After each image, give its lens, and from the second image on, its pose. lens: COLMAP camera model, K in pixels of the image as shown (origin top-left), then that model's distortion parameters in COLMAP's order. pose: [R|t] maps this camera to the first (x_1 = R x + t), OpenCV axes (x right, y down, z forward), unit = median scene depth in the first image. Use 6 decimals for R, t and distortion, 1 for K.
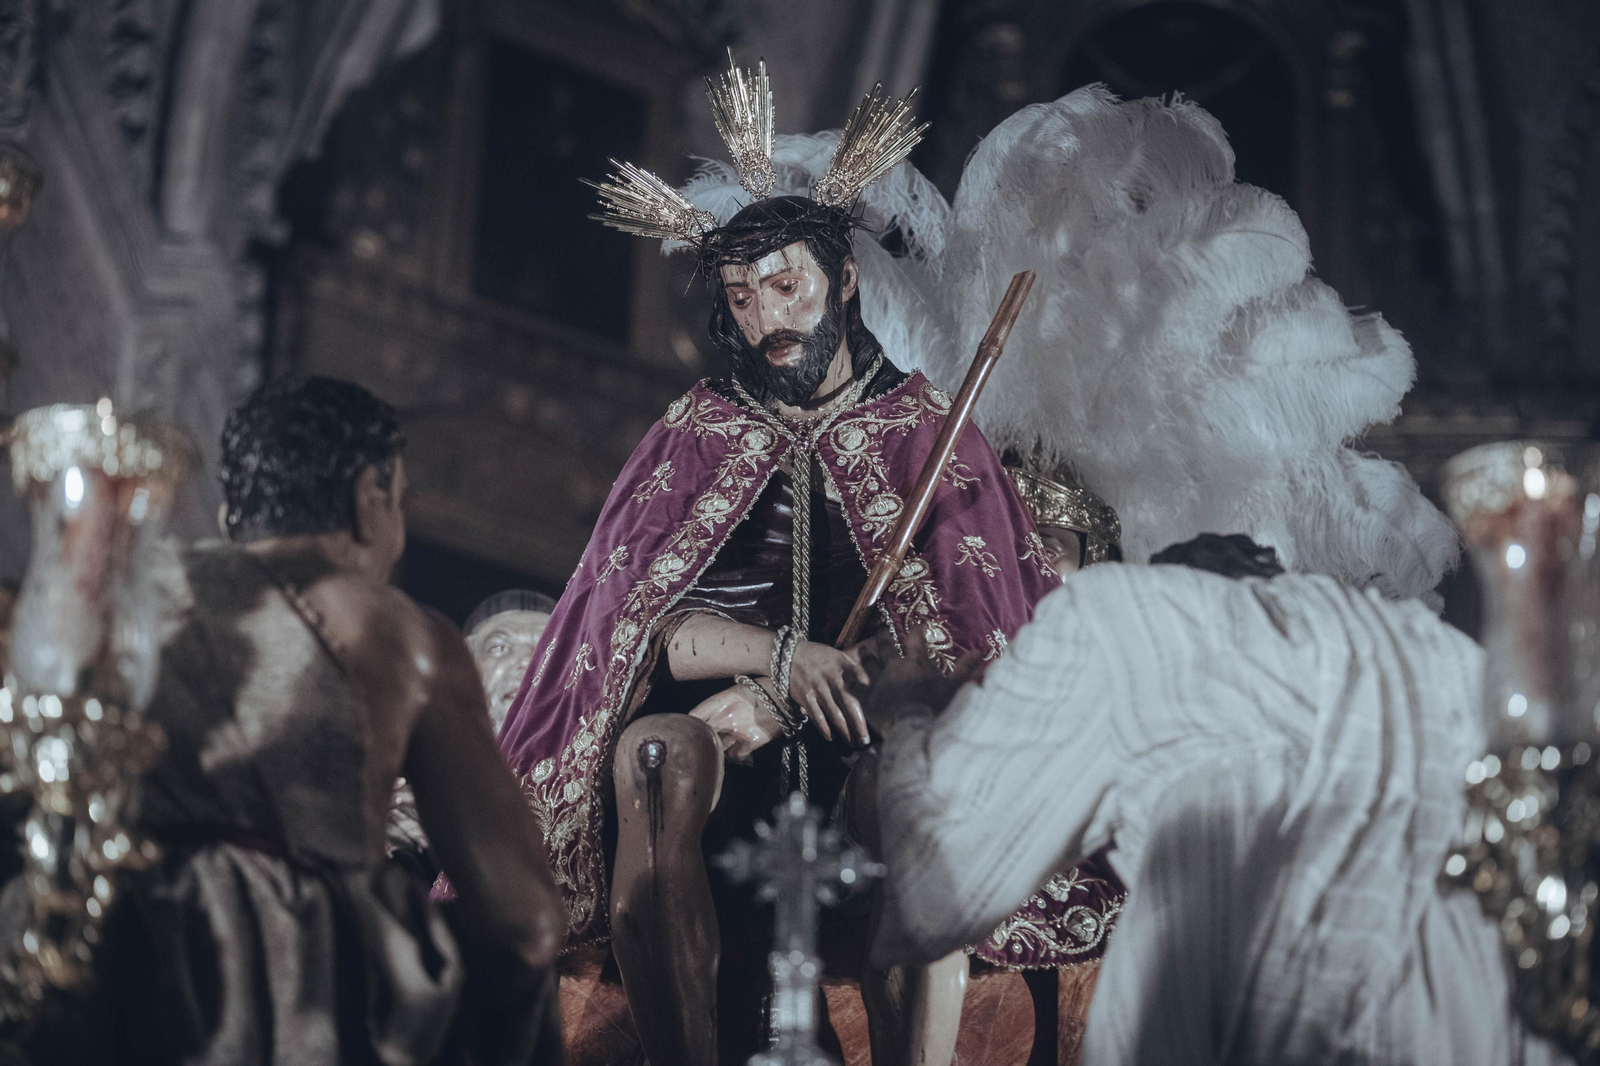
lens RADIAL K [[5380.4, 0, 800.0], [0, 5380.4, 533.0], [0, 0, 1]] dist [0.166783, 3.199212]
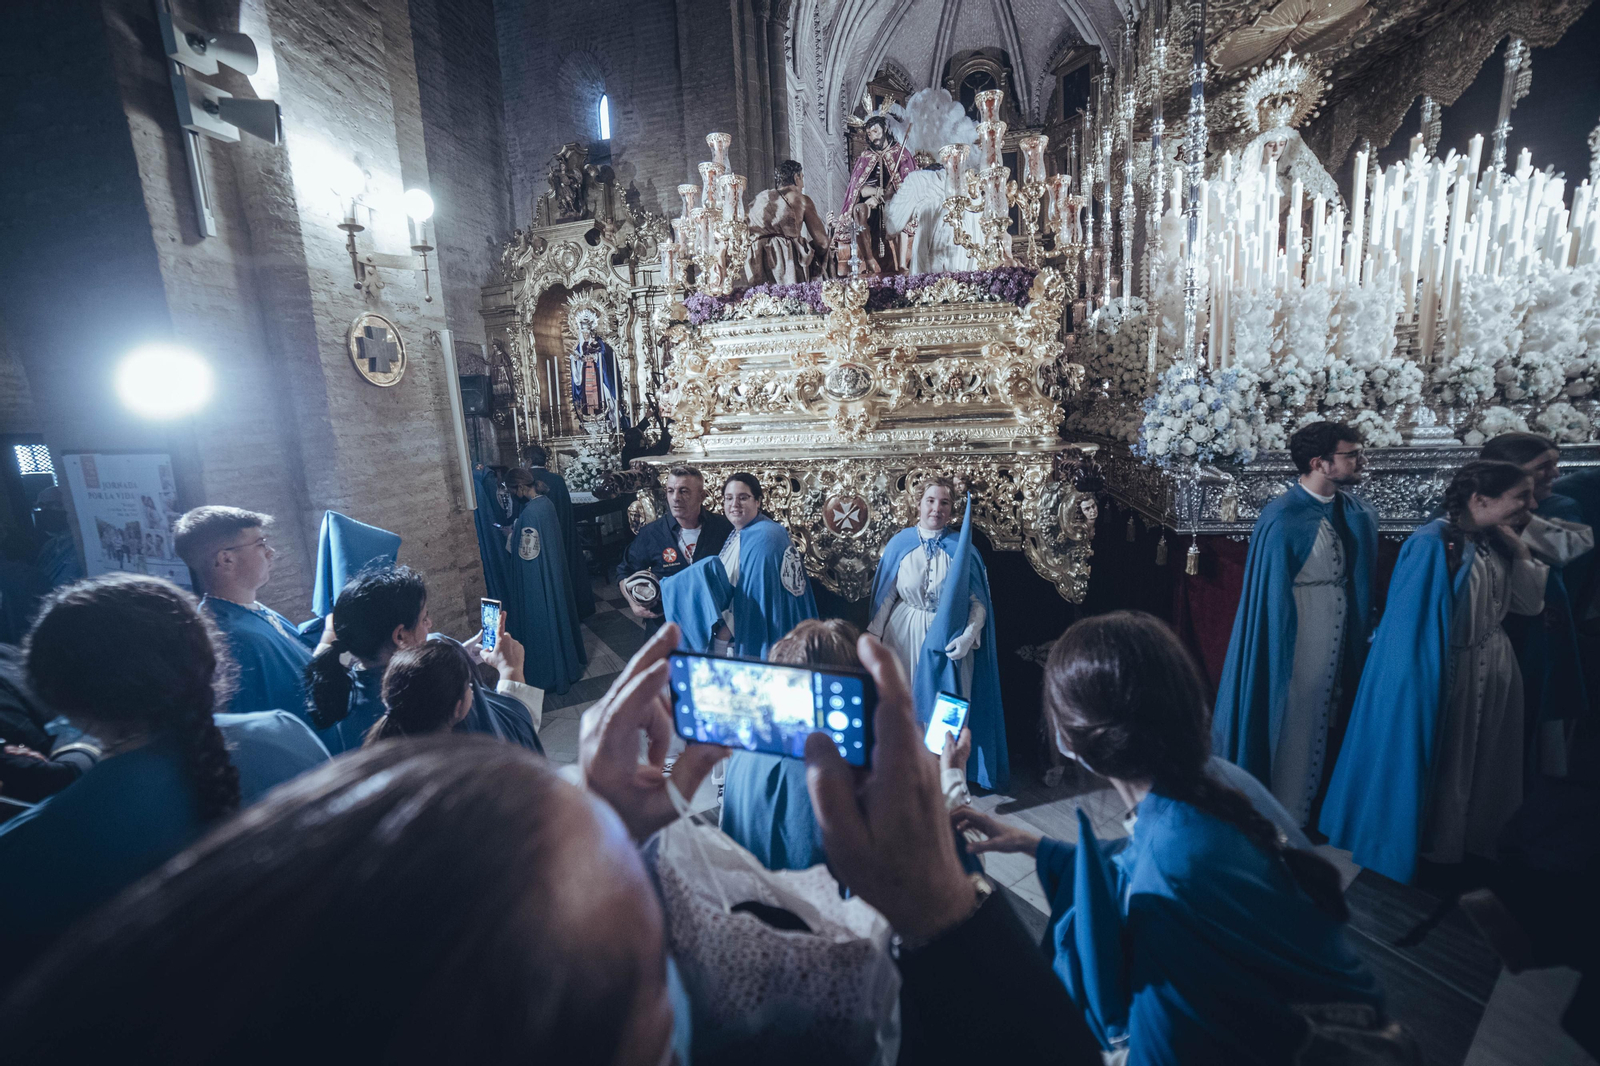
lens RADIAL K [[648.4, 0, 794.7], [0, 648.4, 526.6], [0, 0, 1]] dist [-0.104854, 0.035723]
pose [[0.967620, -0.030244, -0.250592, 0.081105], [0.149021, 0.869753, 0.470449, 0.001149], [0.203725, -0.492560, 0.846097, 0.099149]]
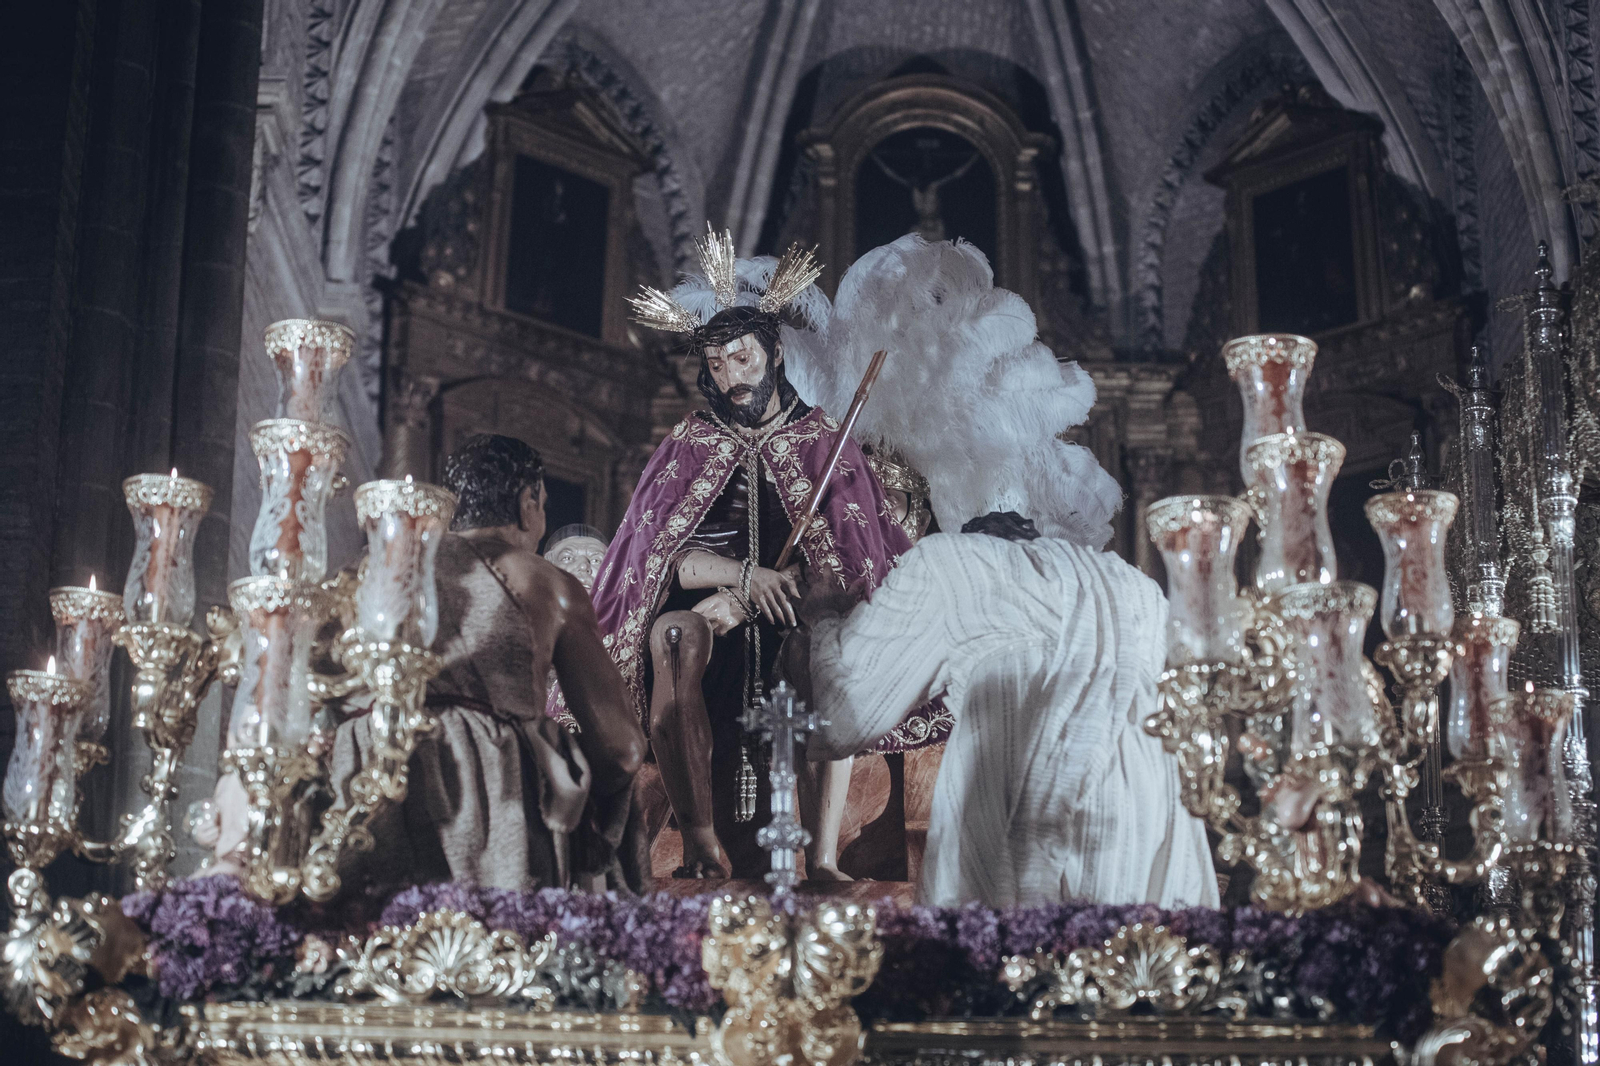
lens RADIAL K [[3306.6, 0, 800.0], [0, 3306.6, 533.0], [0, 0, 1]] dist [-0.388863, 0.054710]
pose [[0.999309, -0.007649, 0.036363, -0.024173], [0.006415, 0.999404, 0.033927, -0.026816], [-0.036601, -0.033670, 0.998763, -0.066664]]
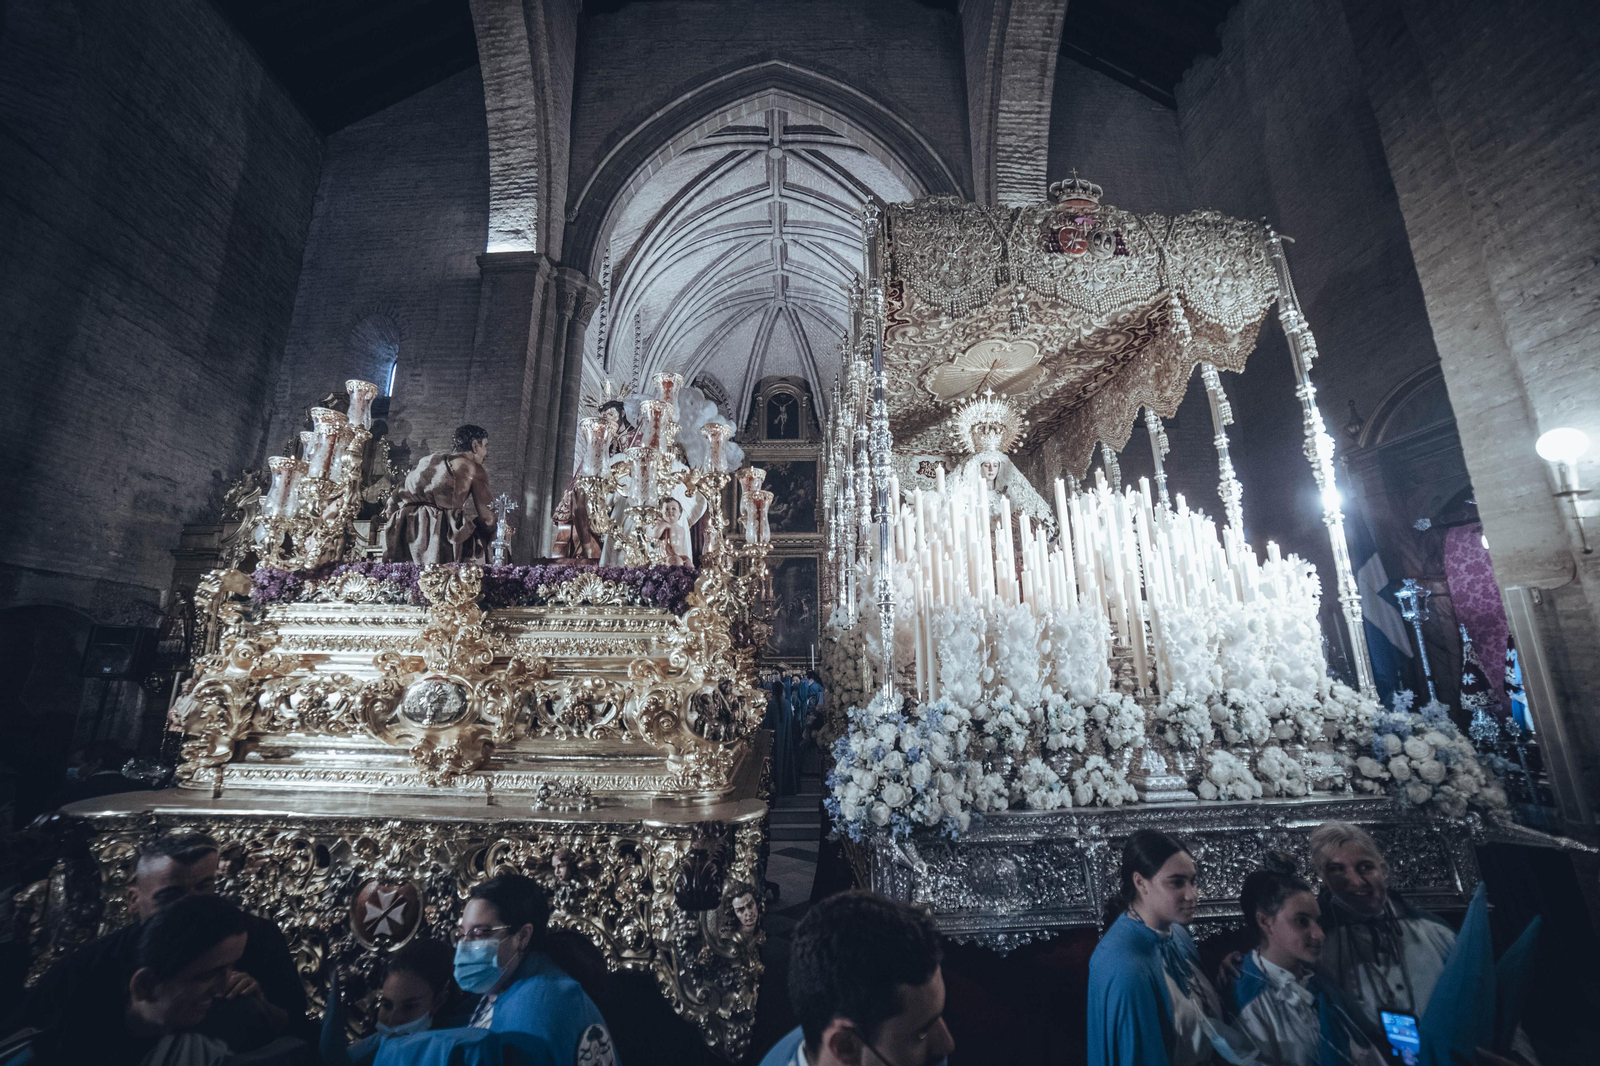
lens RADIAL K [[648.4, 0, 794.7], [0, 648.4, 526.6], [0, 0, 1]] dist [-0.104854, 0.035723]
pose [[0.999248, -0.030044, 0.024522, 0.195459], [0.027692, 0.995449, 0.091184, 0.022600], [-0.027150, -0.090436, 0.995532, 0.247468]]
